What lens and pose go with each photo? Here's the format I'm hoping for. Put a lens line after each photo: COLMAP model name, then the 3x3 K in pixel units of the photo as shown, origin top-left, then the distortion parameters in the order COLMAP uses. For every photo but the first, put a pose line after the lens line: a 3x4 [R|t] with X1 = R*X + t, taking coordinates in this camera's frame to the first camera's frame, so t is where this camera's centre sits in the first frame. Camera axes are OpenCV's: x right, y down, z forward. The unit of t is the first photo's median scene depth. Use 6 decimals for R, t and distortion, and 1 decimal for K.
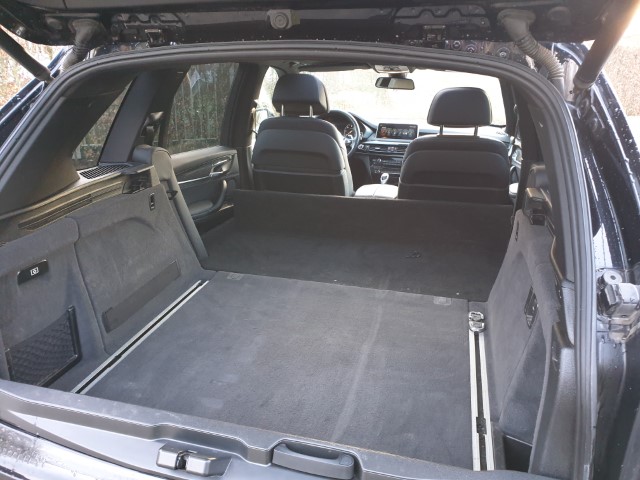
lens RADIAL K [[503.8, 0, 315.7], [0, 503.8, 240.5], [0, 0, 1]] dist [0.038063, -0.033358]
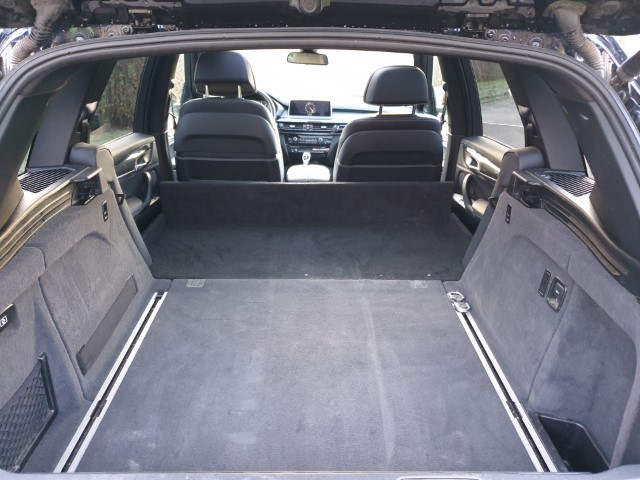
lens RADIAL K [[503.8, 0, 321.3], [0, 503.8, 239.7], [0, 0, 1]] dist [0.038063, -0.033358]
pose [[0.961617, -0.097601, 0.256450, -0.208268], [0.083070, 0.994294, 0.066924, -0.058800], [-0.261518, -0.043052, 0.964238, 0.091636]]
